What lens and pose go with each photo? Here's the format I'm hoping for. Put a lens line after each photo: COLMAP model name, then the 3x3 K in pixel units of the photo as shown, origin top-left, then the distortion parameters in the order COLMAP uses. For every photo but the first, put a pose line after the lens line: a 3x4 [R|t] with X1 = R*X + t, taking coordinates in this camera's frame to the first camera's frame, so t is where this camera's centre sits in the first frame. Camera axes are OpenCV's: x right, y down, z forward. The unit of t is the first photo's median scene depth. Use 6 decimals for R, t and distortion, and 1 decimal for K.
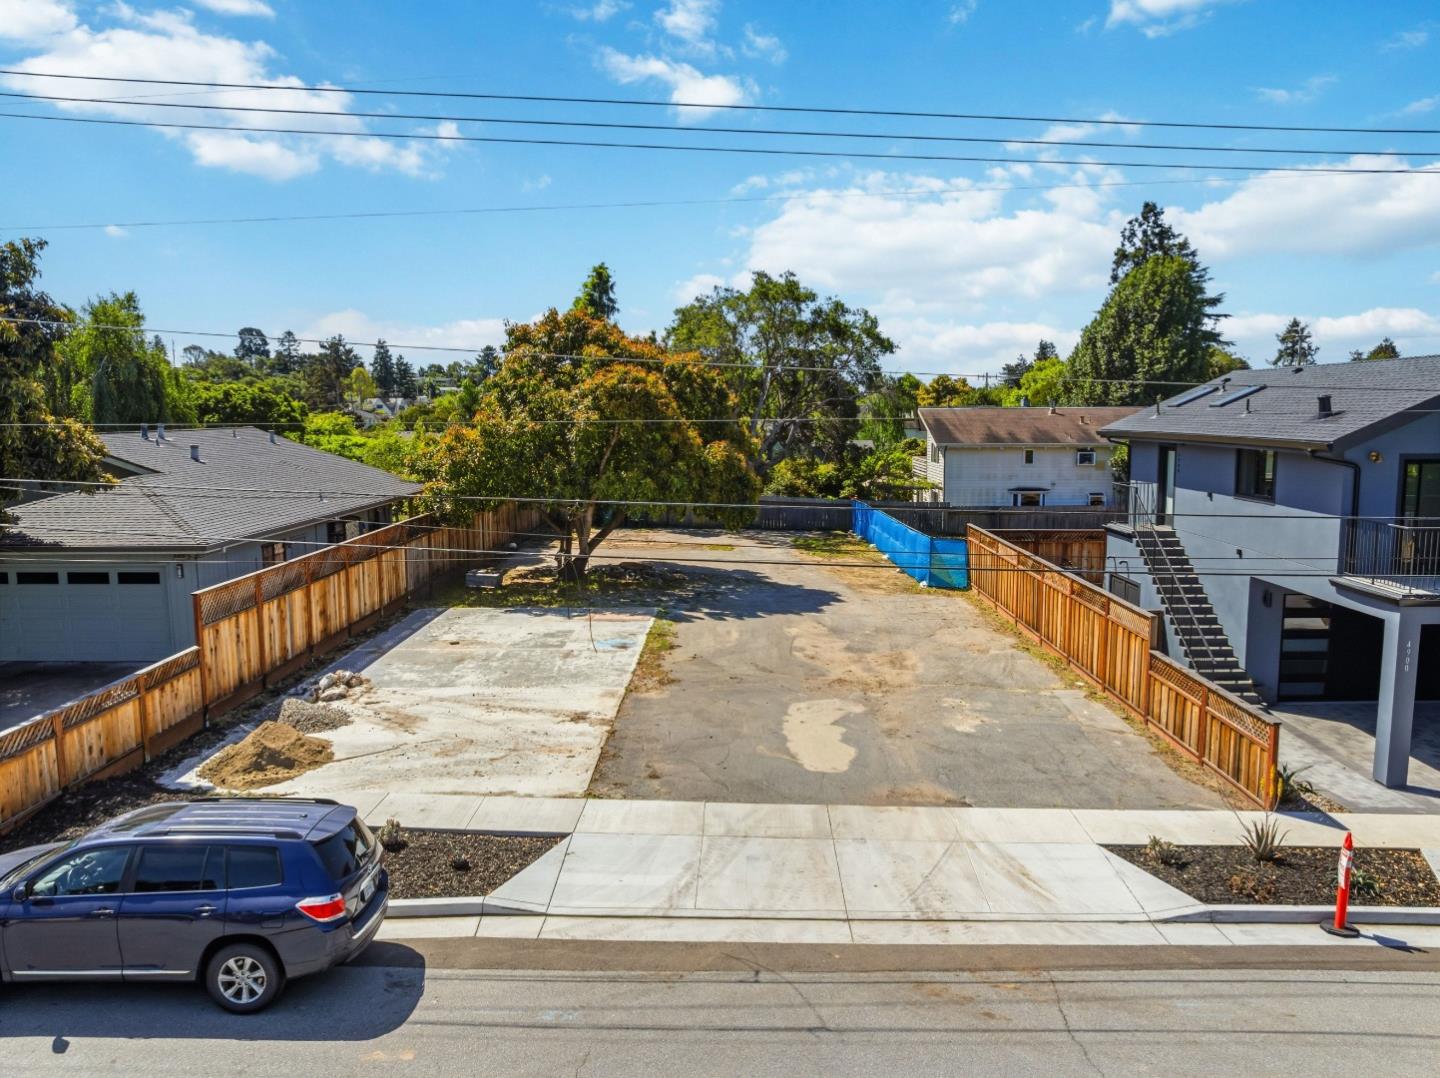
lens RADIAL K [[1019.2, 0, 728.0], [0, 1019.2, 530.2], [0, 0, 1]] dist [-0.043031, 0.005702]
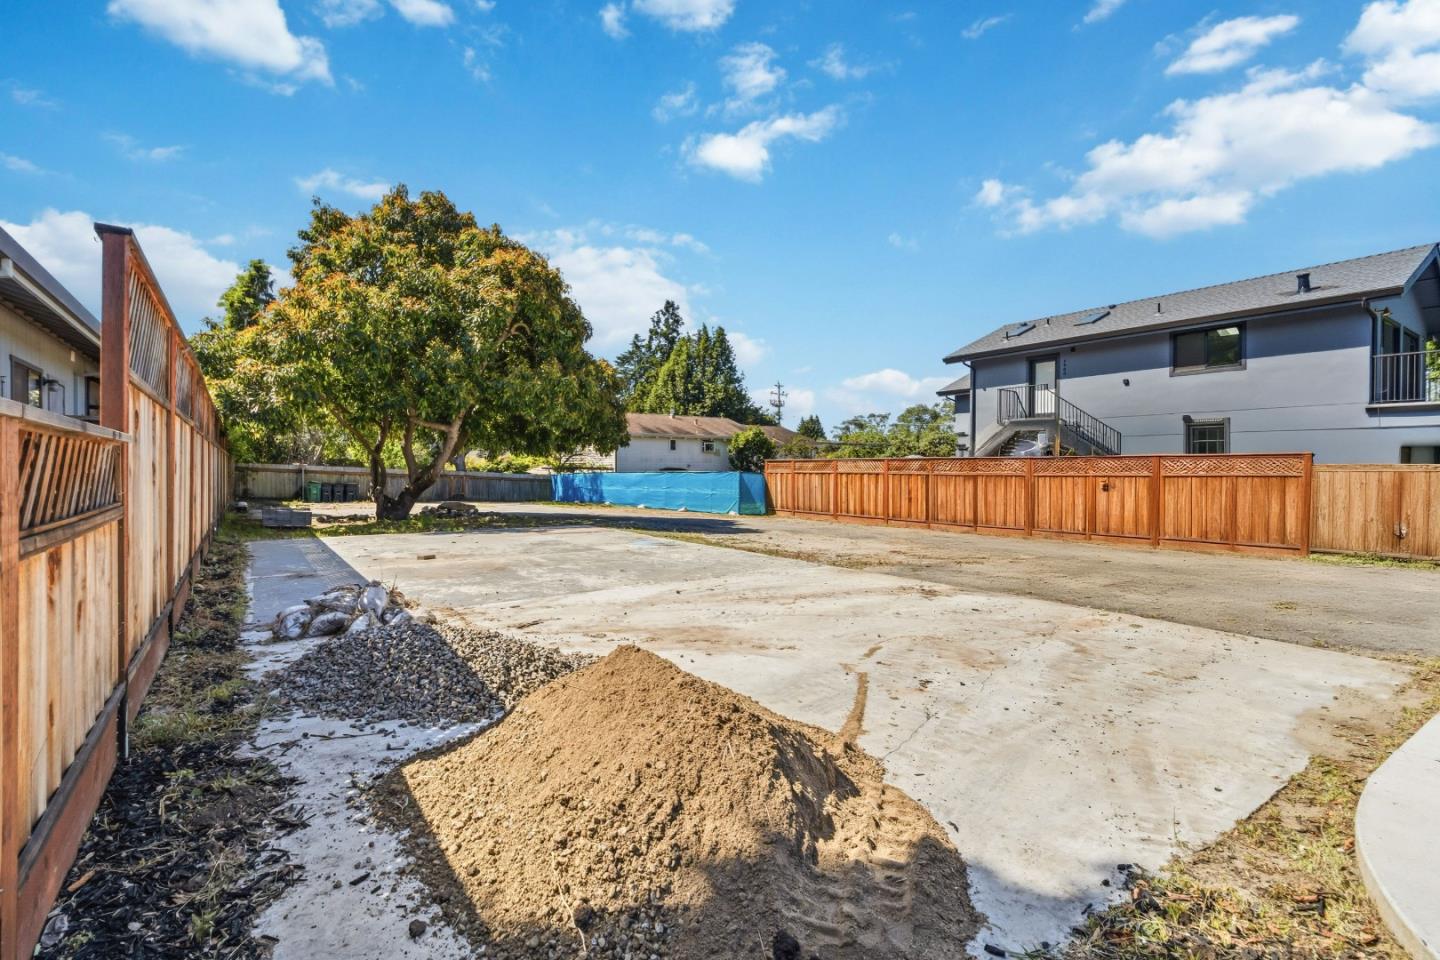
lens RADIAL K [[665.4, 0, 711.5], [0, 665.4, 479.8], [0, 0, 1]] dist [0.012197, -0.003251]
pose [[0.818661, -0.000947, 0.574276, -0.304962], [0.060001, 0.994666, -0.083896, 0.091868], [-0.571133, 0.103140, 0.814352, 0.475318]]
